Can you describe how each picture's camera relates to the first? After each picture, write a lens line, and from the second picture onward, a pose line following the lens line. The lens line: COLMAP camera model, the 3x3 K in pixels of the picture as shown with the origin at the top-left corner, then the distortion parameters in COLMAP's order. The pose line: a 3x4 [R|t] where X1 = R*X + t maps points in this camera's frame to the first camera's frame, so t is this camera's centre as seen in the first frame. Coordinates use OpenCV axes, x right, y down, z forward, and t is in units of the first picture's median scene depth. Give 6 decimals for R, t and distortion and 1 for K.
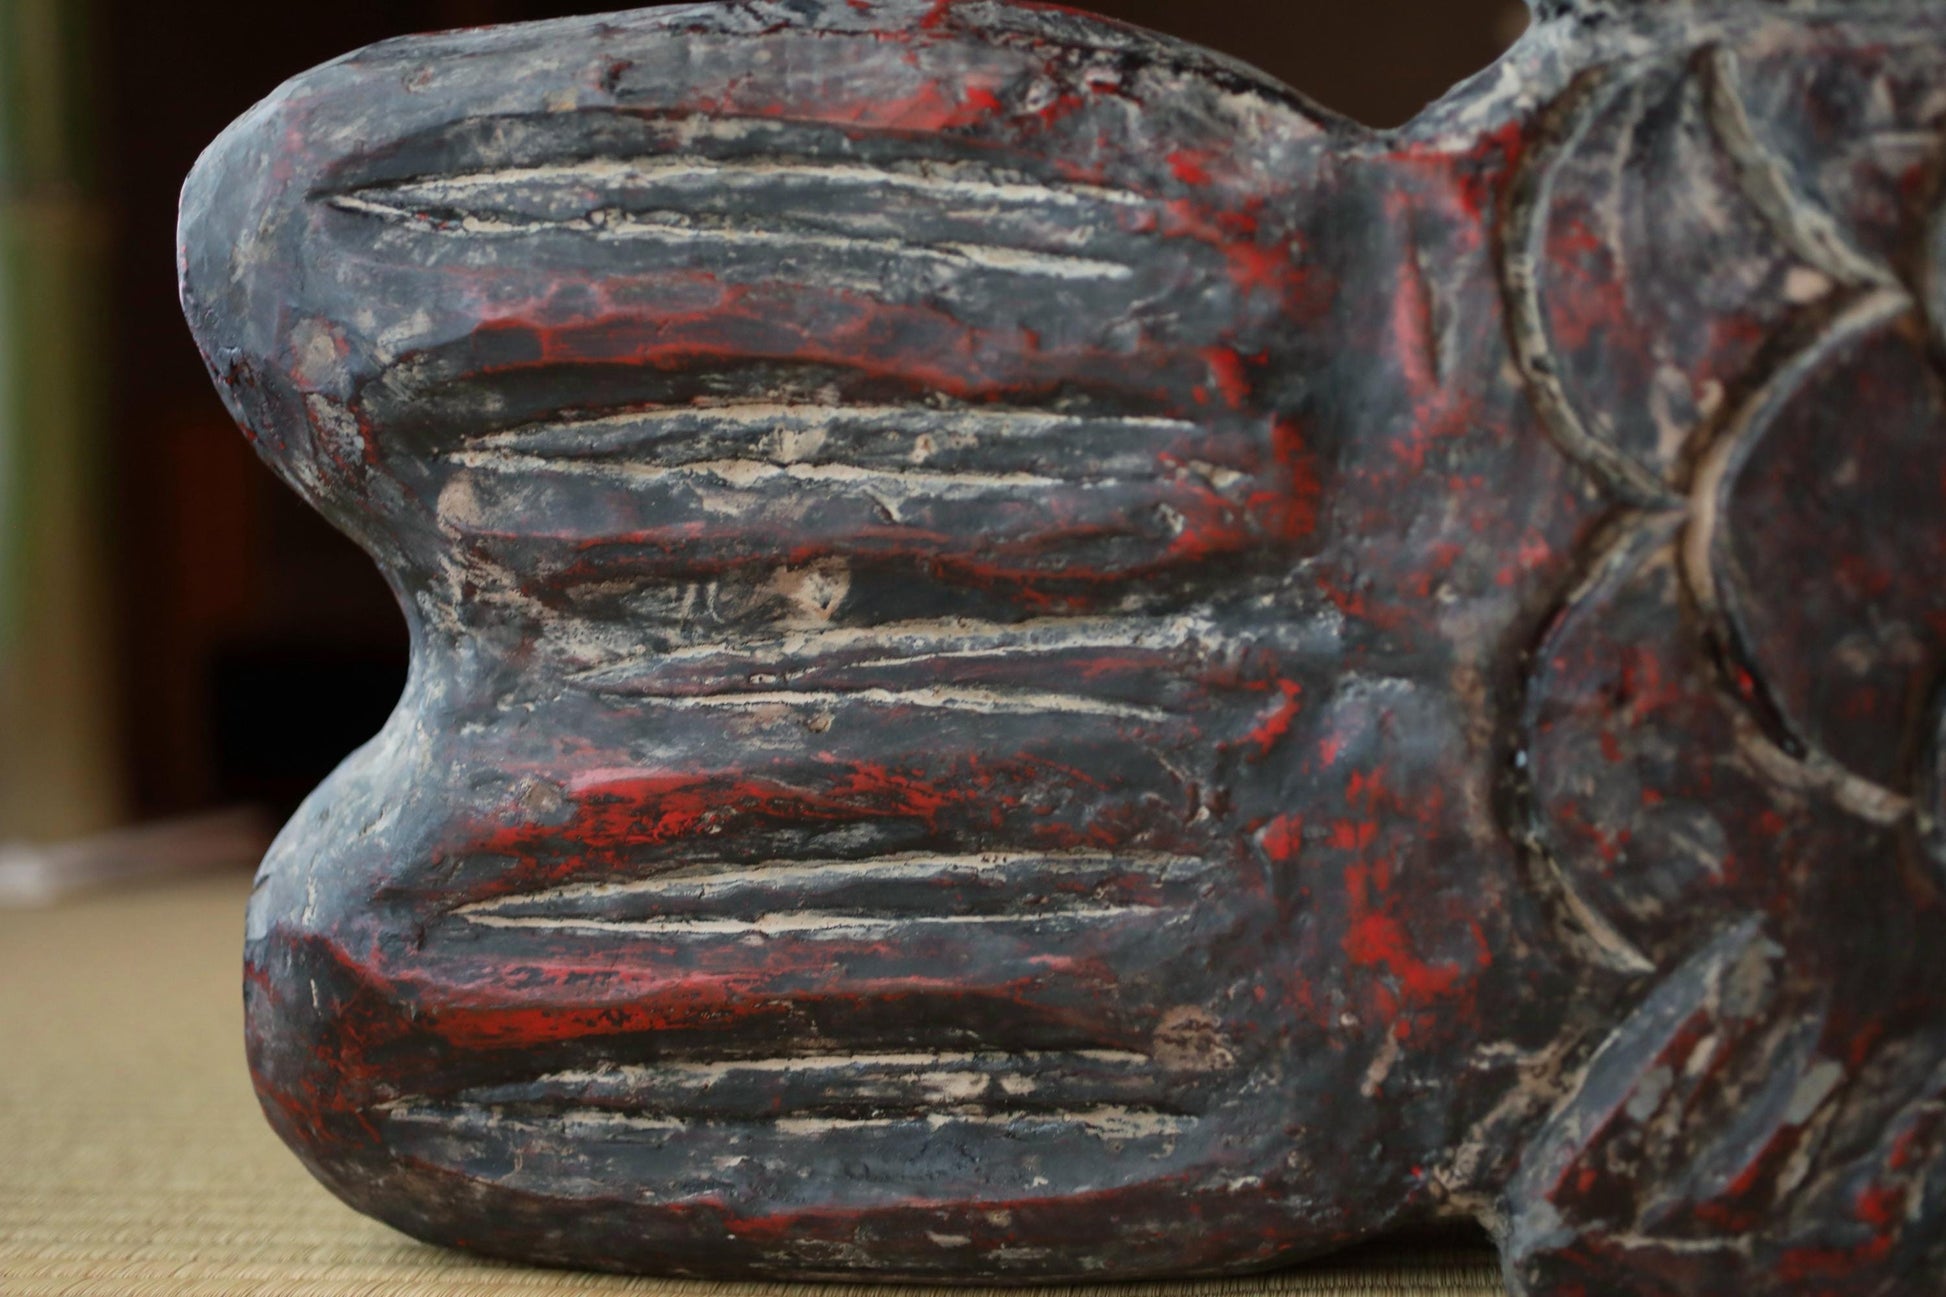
lens RADIAL K [[2893.4, 0, 973.0], [0, 2893.4, 648.5], [0, 0, 1]] dist [-0.039445, 0.238296]
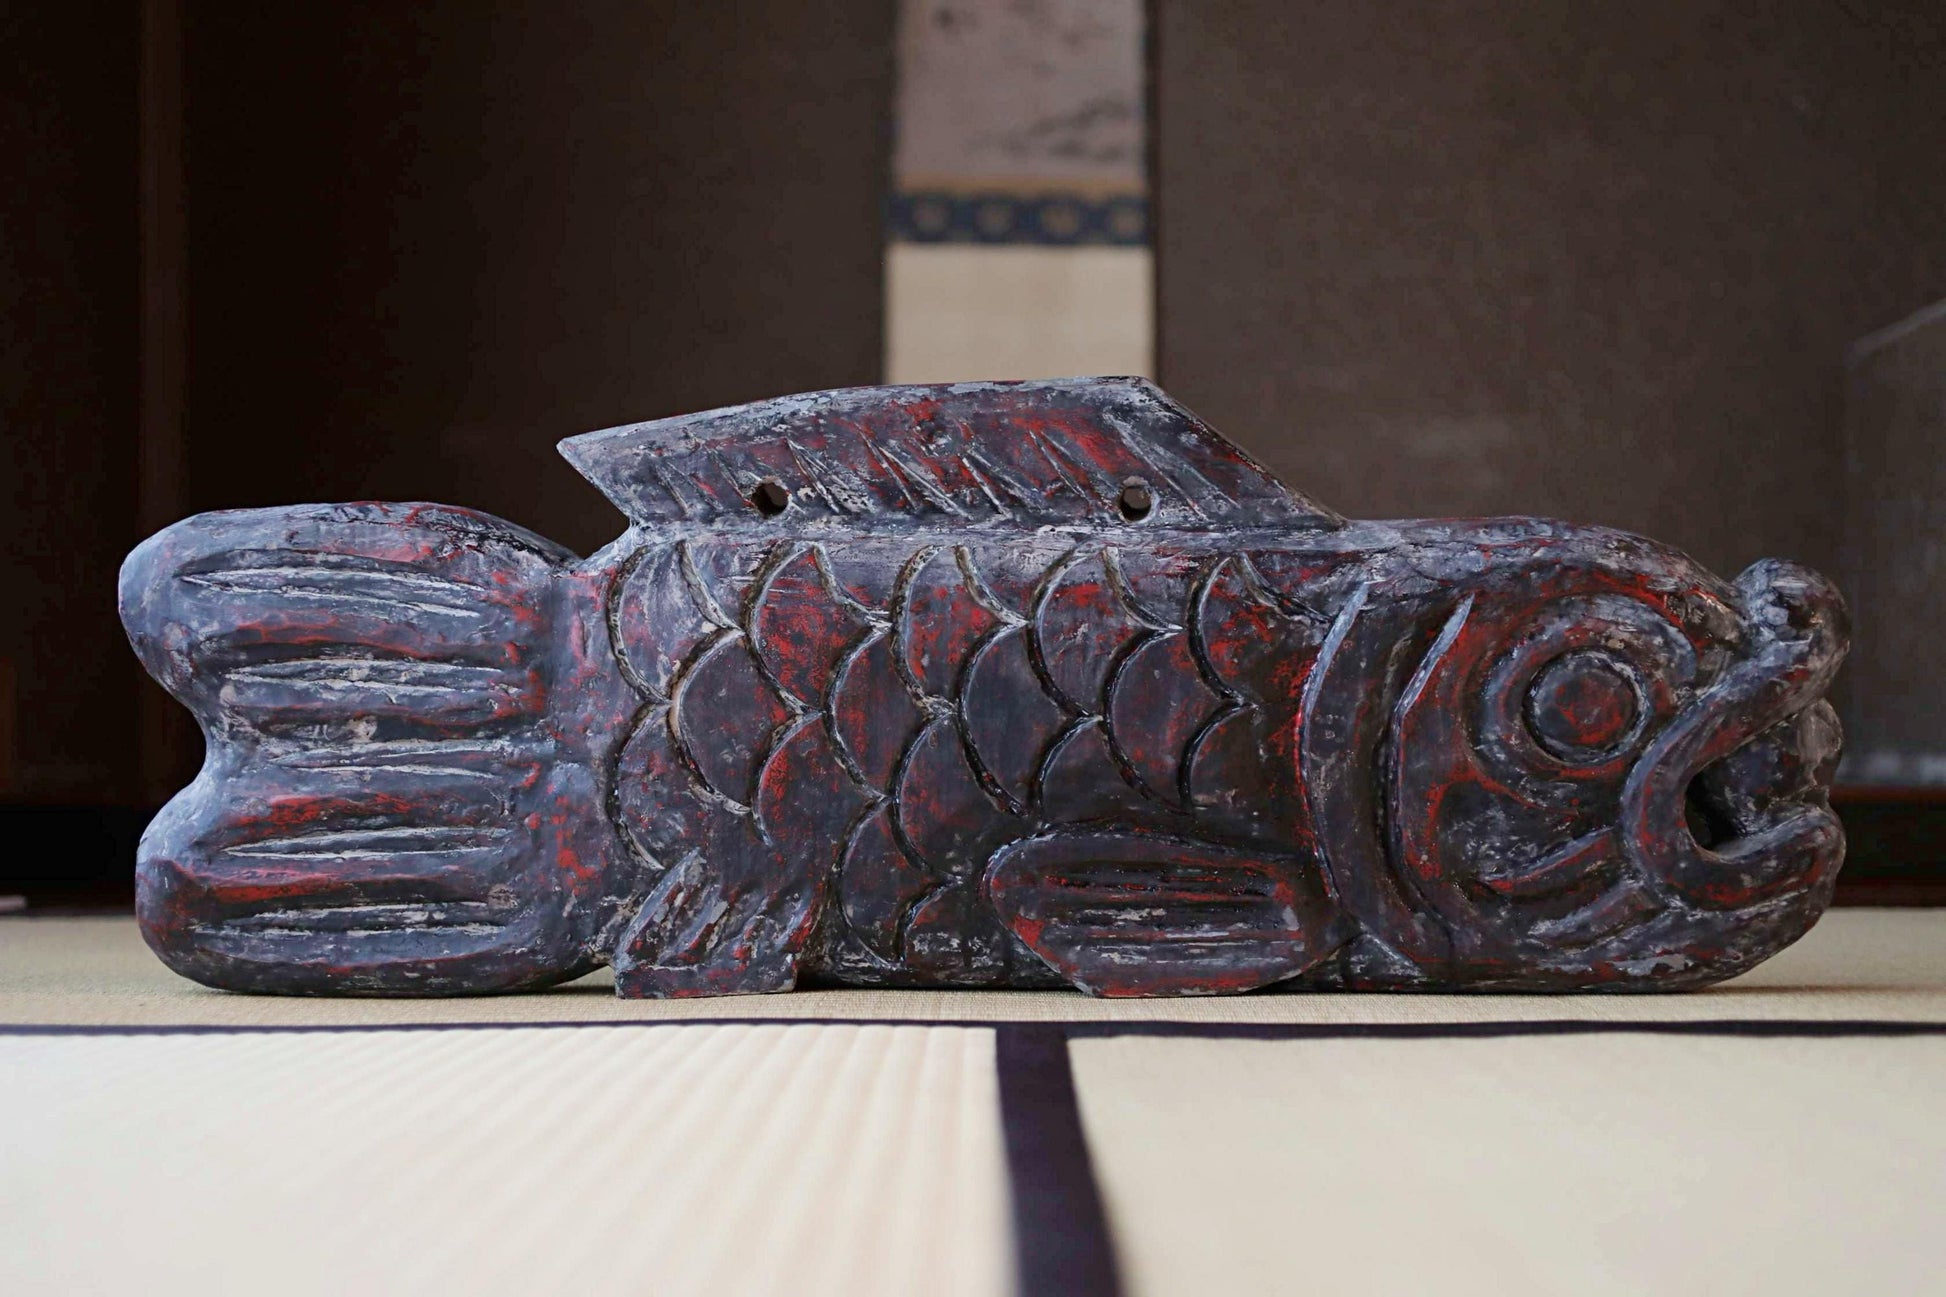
lens RADIAL K [[2893.4, 0, 973.0], [0, 2893.4, 648.5], [0, 0, 1]] dist [-0.039445, 0.238296]
pose [[0.995163, 0.014573, 0.097146, 0.252844], [-0.010673, 0.999121, -0.040550, 0.008799], [-0.097652, 0.039317, 0.994444, -1.769495]]
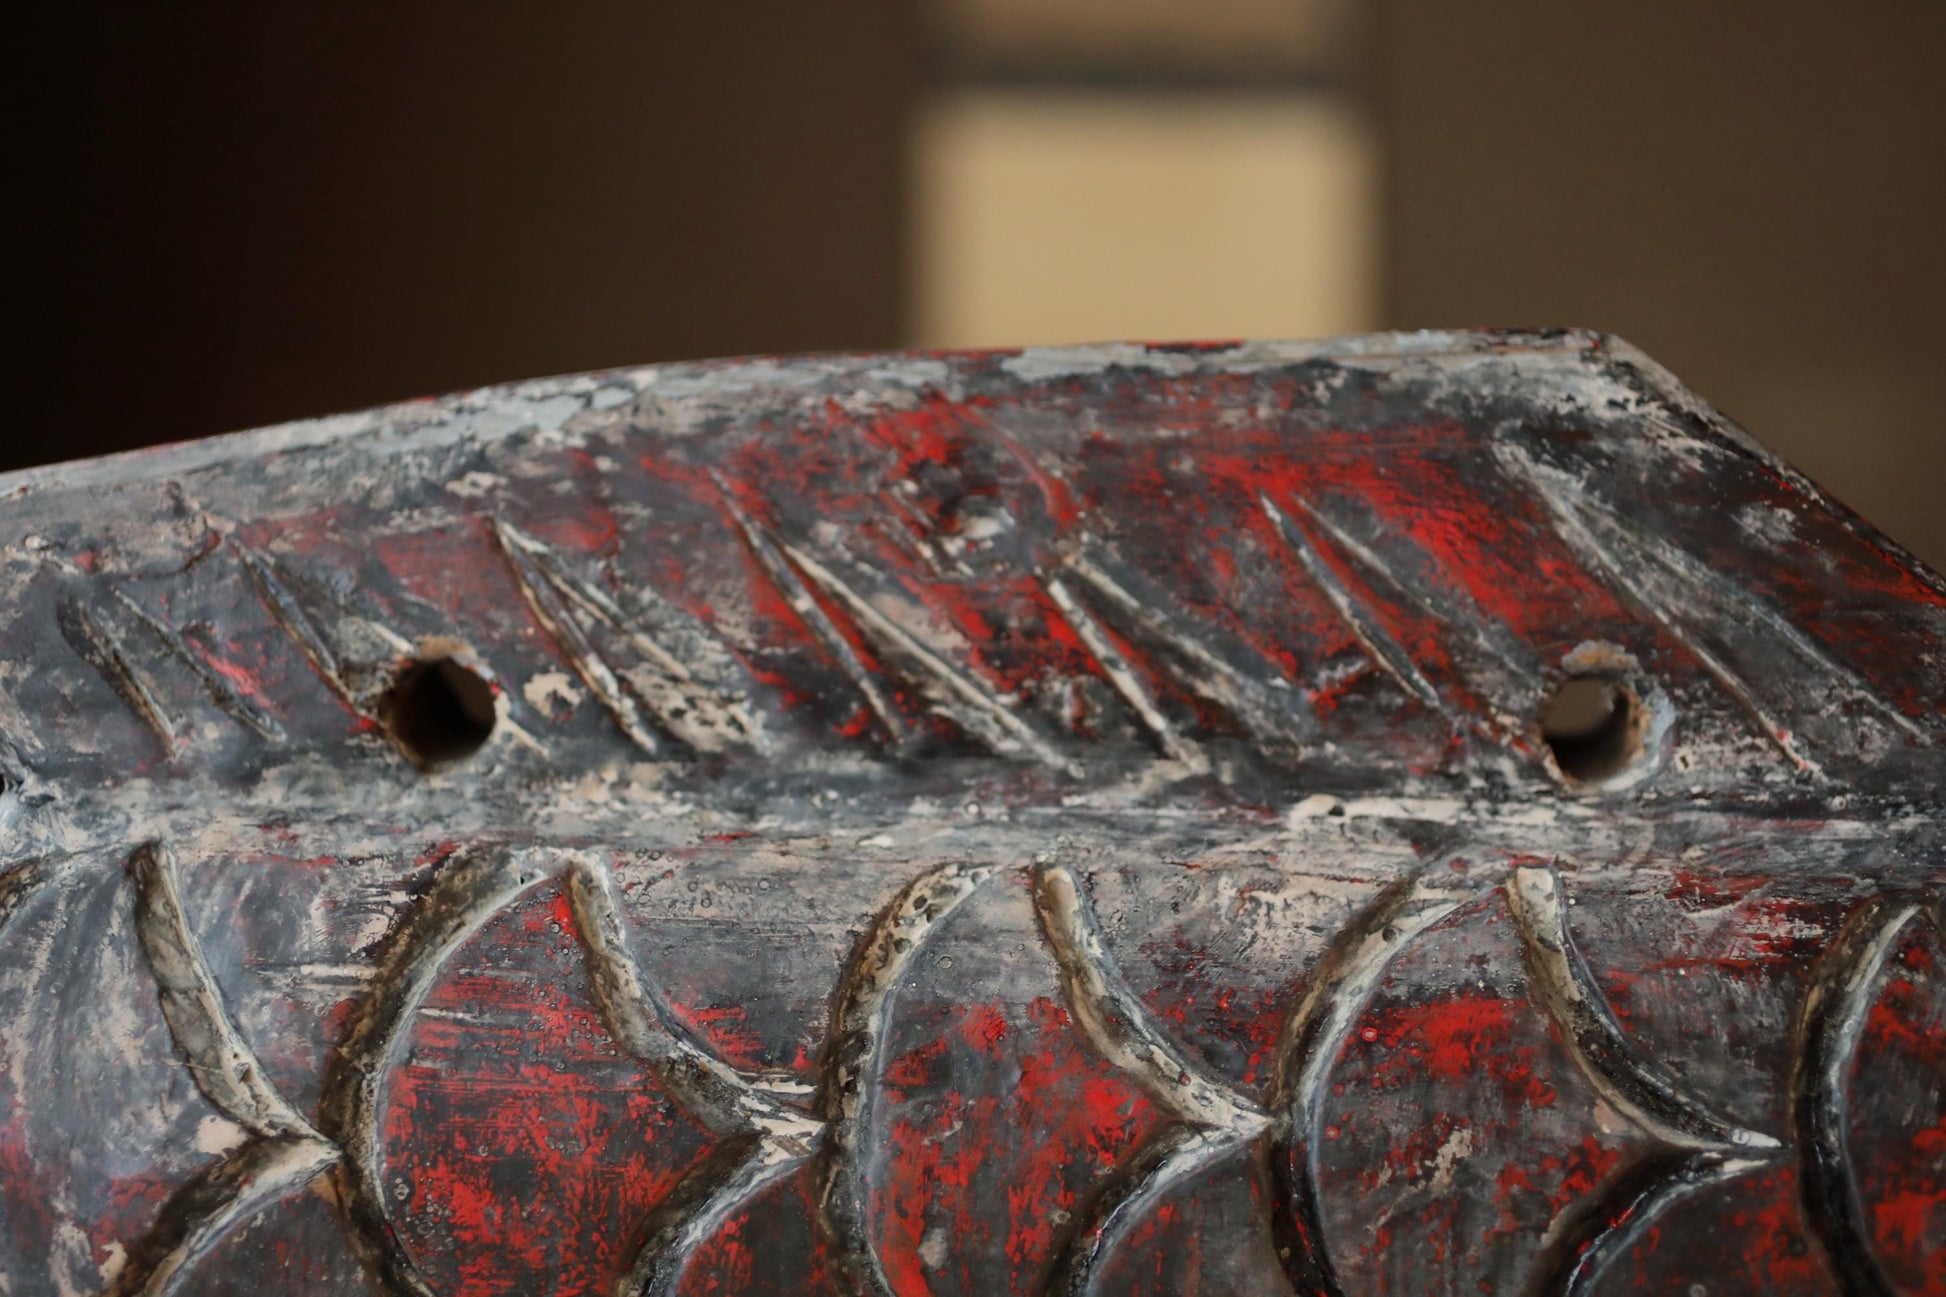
lens RADIAL K [[2893.4, 0, 973.0], [0, 2893.4, 648.5], [0, 0, 1]] dist [-0.039445, 0.238296]
pose [[0.992724, 0.021484, 0.118481, 0.381003], [-0.012216, 0.996847, -0.078398, -0.193371], [-0.119791, 0.076380, 0.989857, 0.087841]]
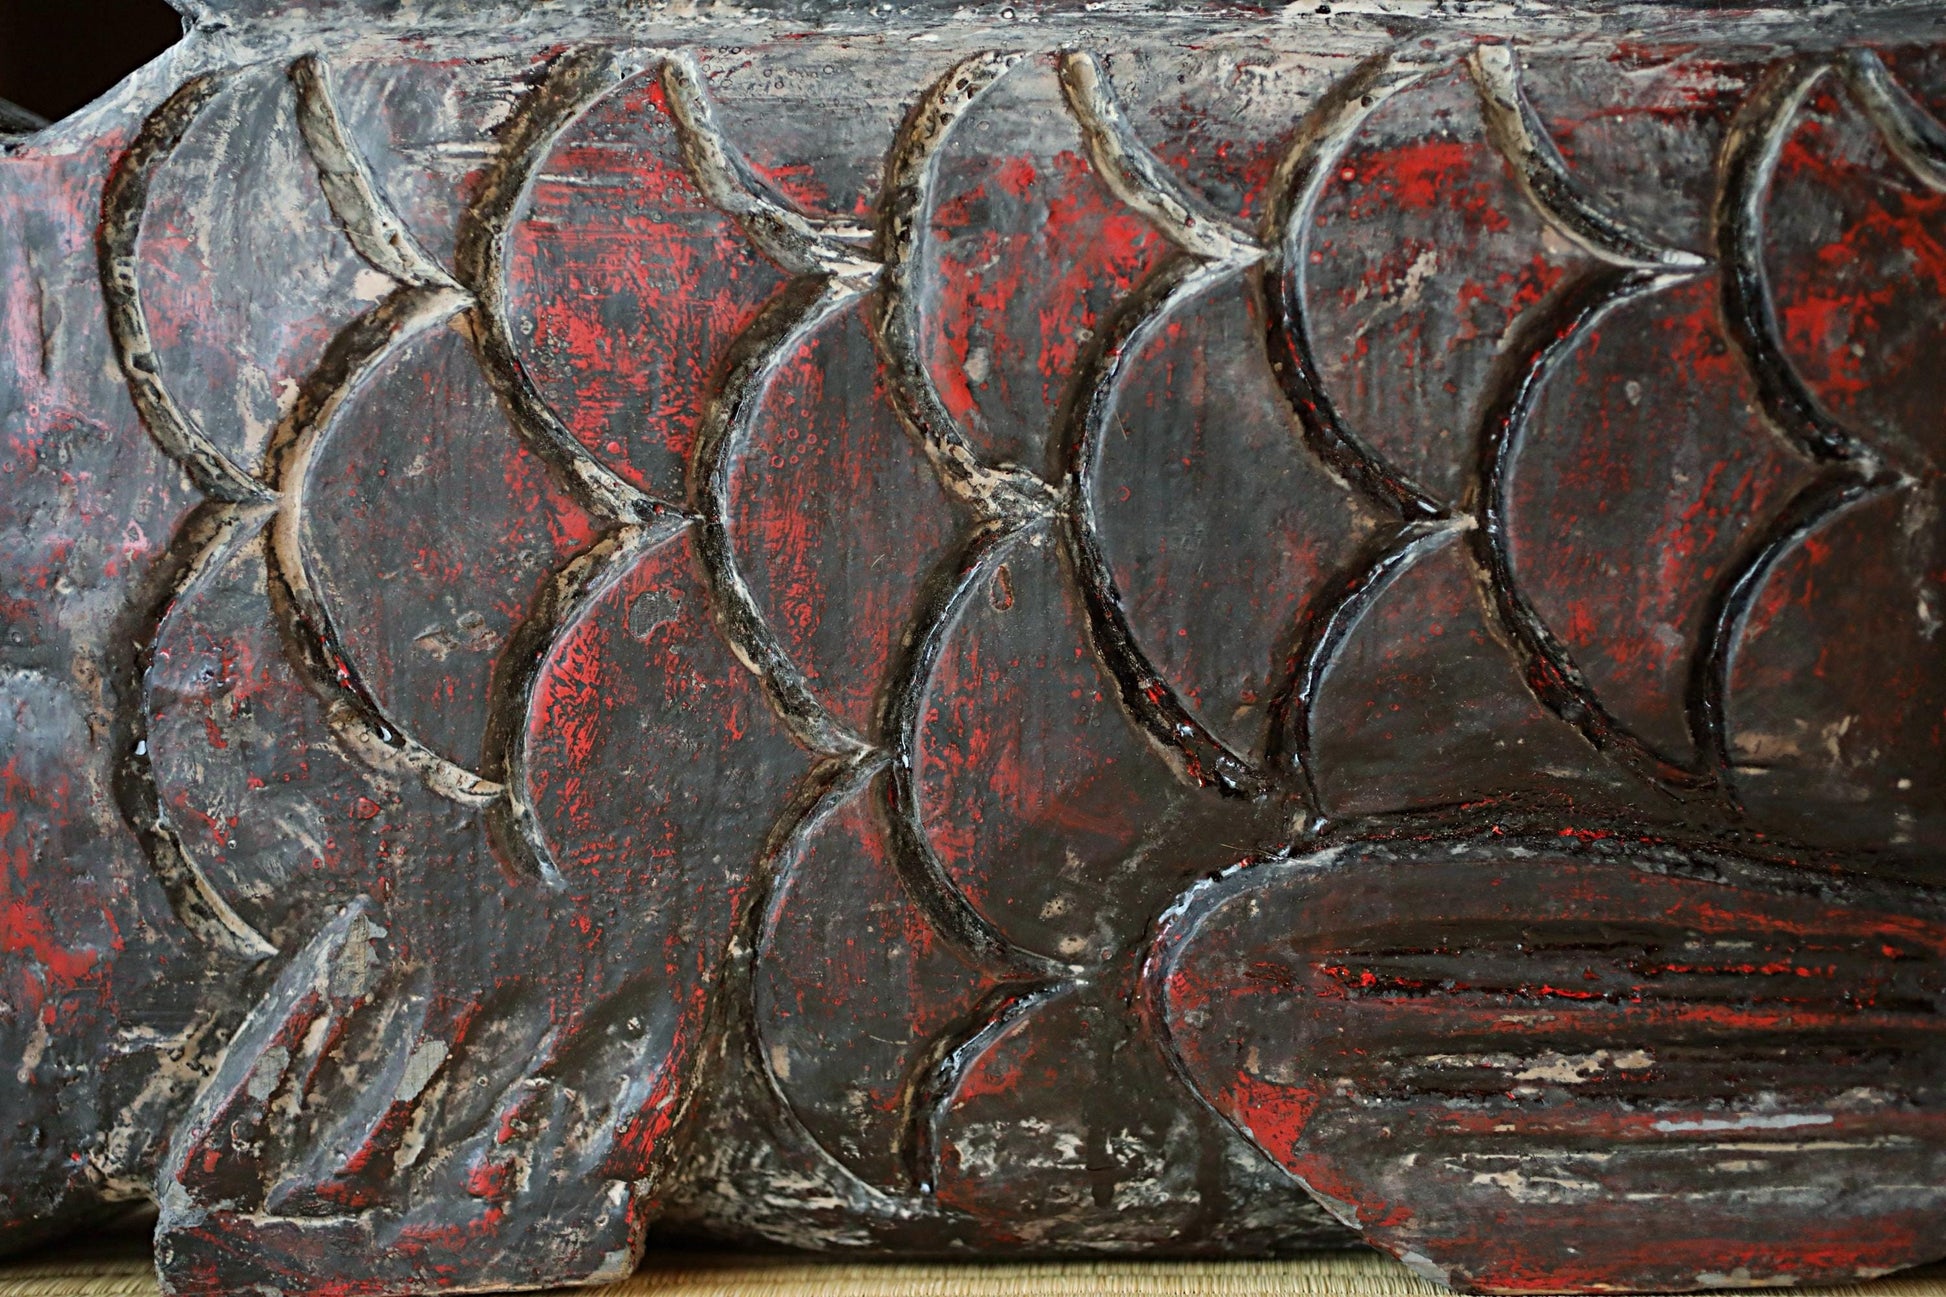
lens RADIAL K [[2893.4, 0, 973.0], [0, 2893.4, 648.5], [0, 0, 1]] dist [-0.039445, 0.238296]
pose [[0.997289, -0.000018, 0.073584, 0.398350], [0.002035, 0.999624, -0.027330, 0.030994], [-0.073556, 0.027405, 0.996914, -0.043154]]
